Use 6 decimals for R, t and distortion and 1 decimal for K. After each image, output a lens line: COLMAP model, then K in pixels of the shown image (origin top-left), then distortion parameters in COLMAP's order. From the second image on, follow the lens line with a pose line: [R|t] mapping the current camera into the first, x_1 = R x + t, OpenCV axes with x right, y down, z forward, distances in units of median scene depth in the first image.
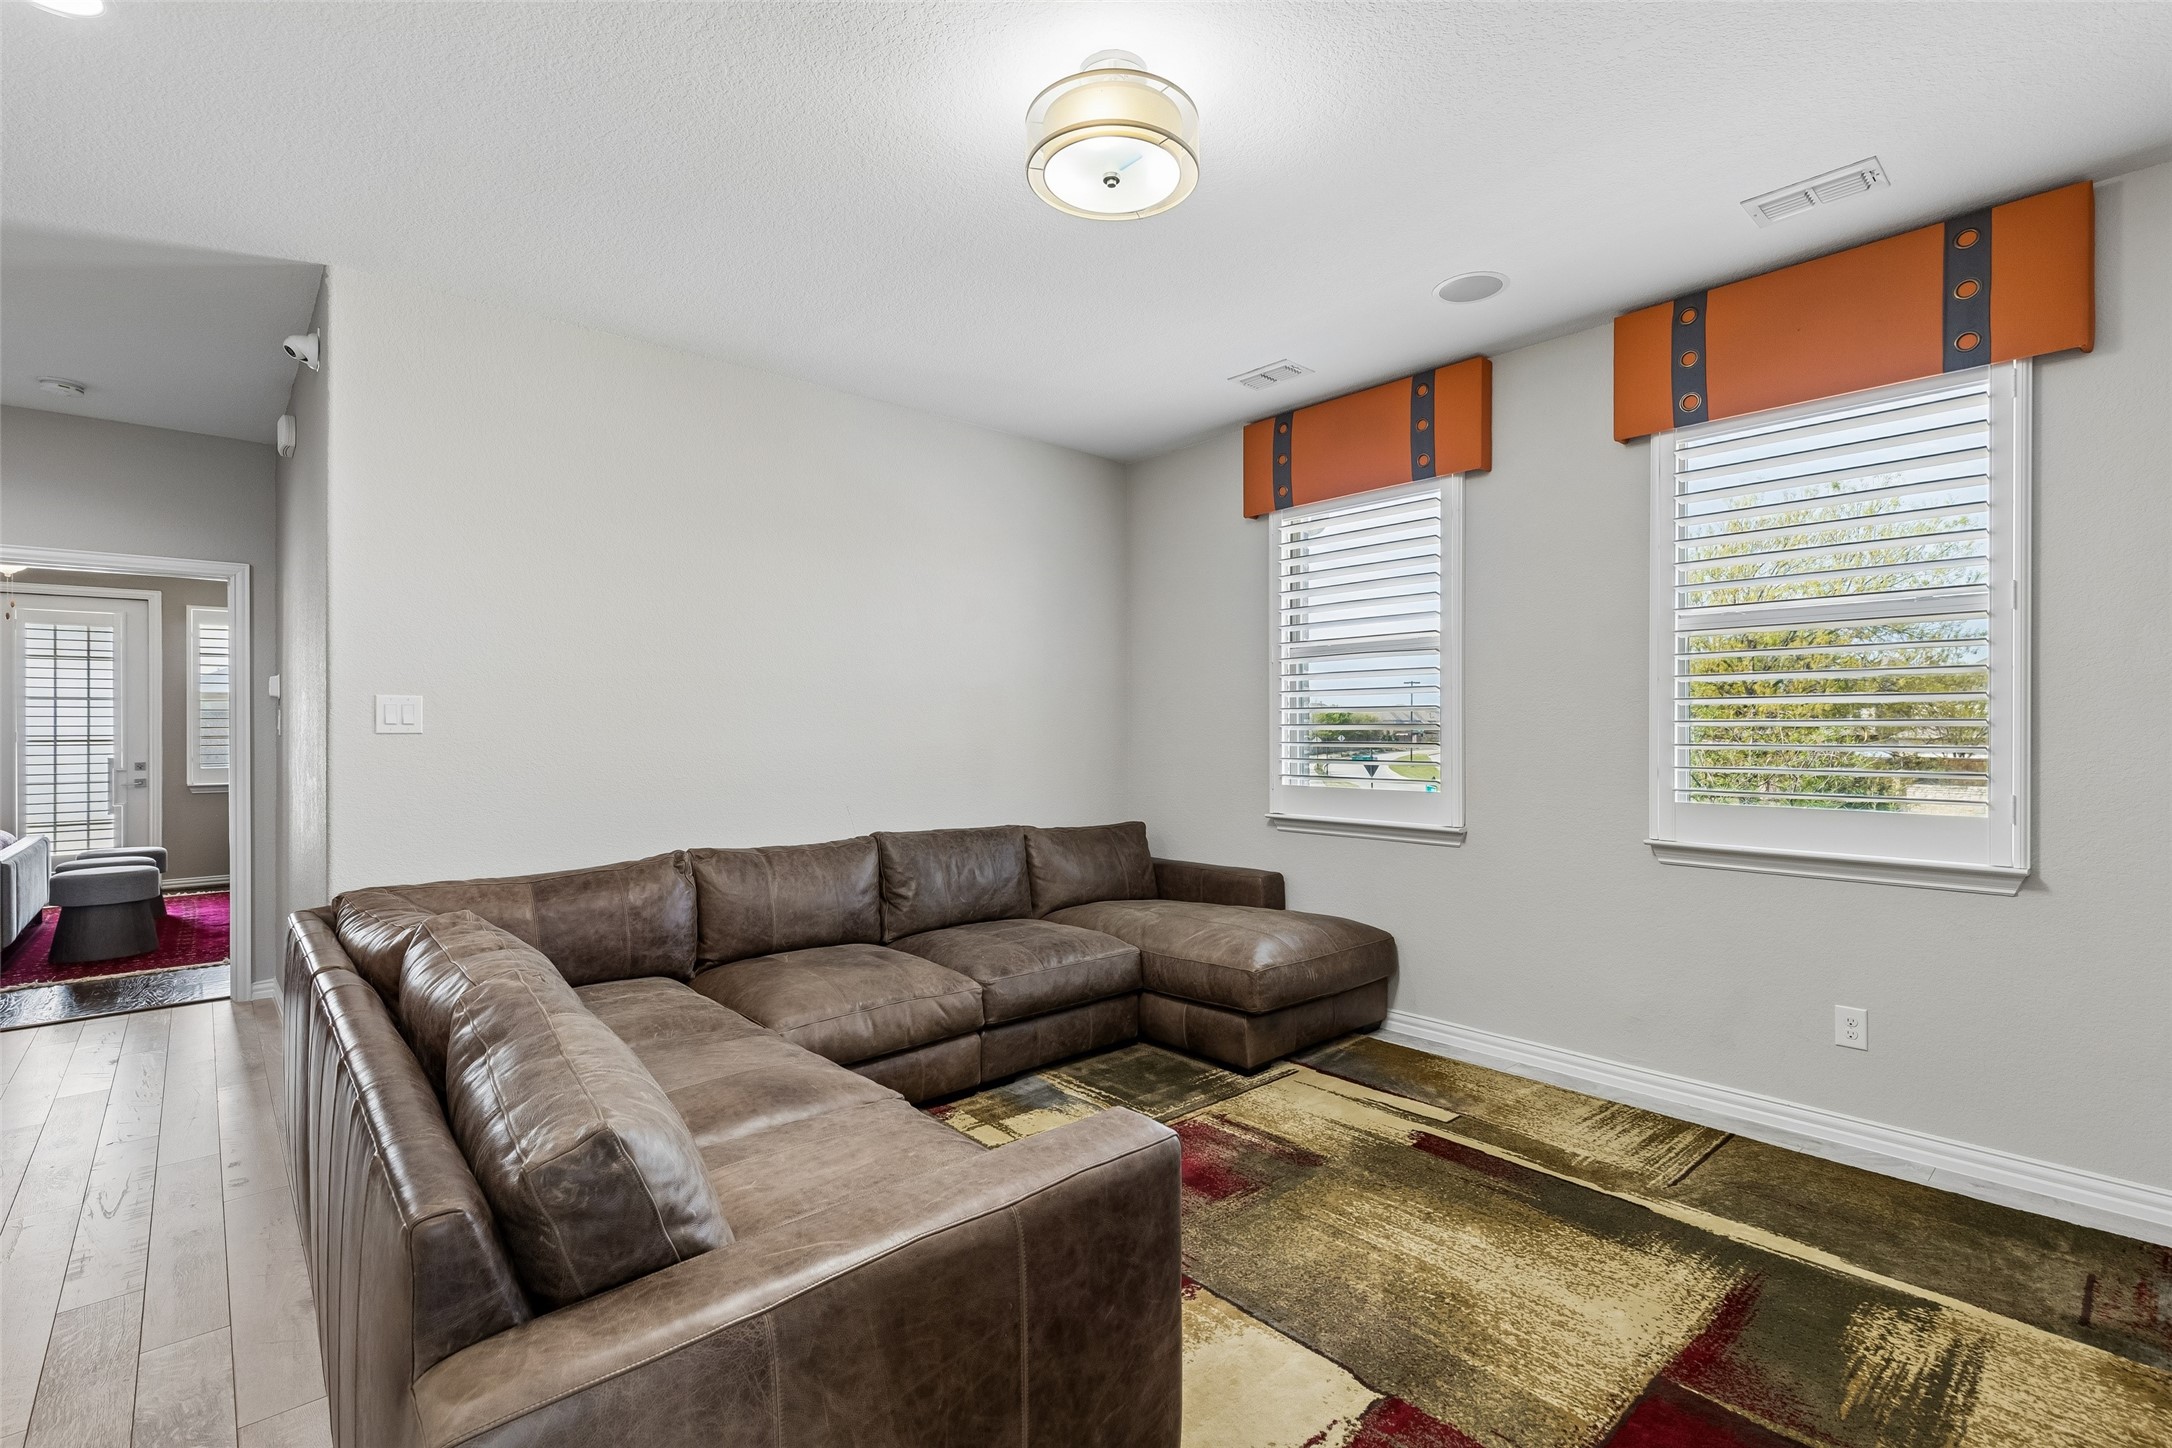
lens RADIAL K [[984.5, 0, 1100.8], [0, 984.5, 738.0], [0, 0, 1]] dist [0.007805, -0.000414]
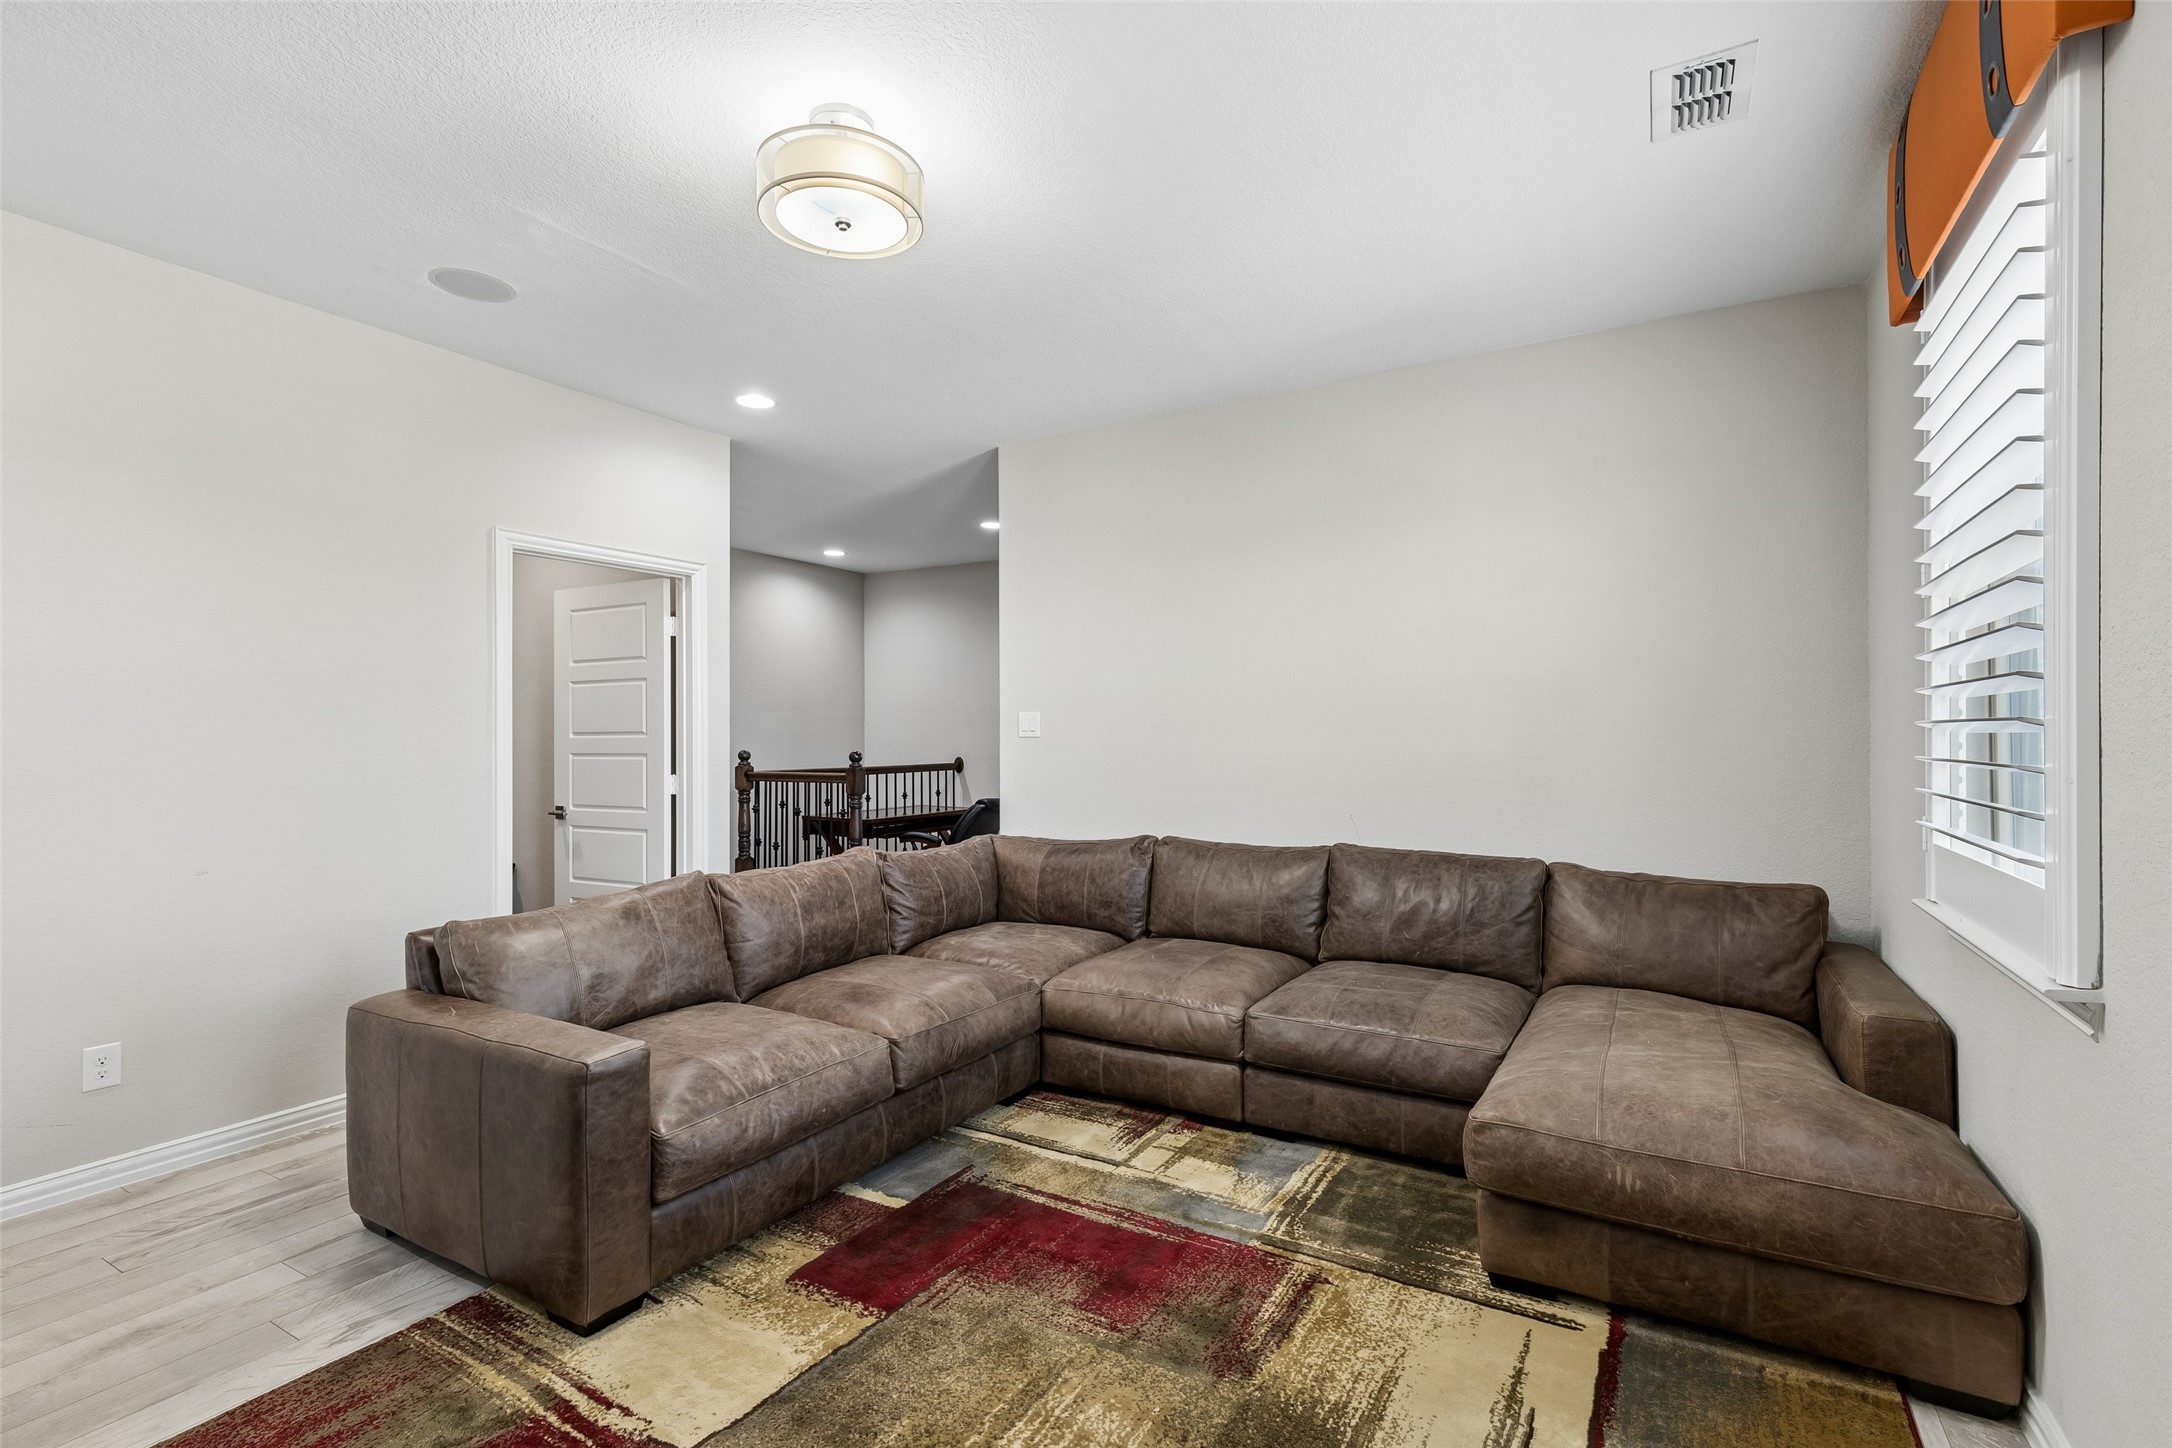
lens RADIAL K [[984.5, 0, 1100.8], [0, 984.5, 738.0], [0, 0, 1]] dist [0.007805, -0.000414]
pose [[0.301346, 0.003842, -0.953507, 0.711800], [-0.001569, 0.999993, 0.003534, -0.008832], [0.953514, 0.000431, 0.301350, 0.601280]]
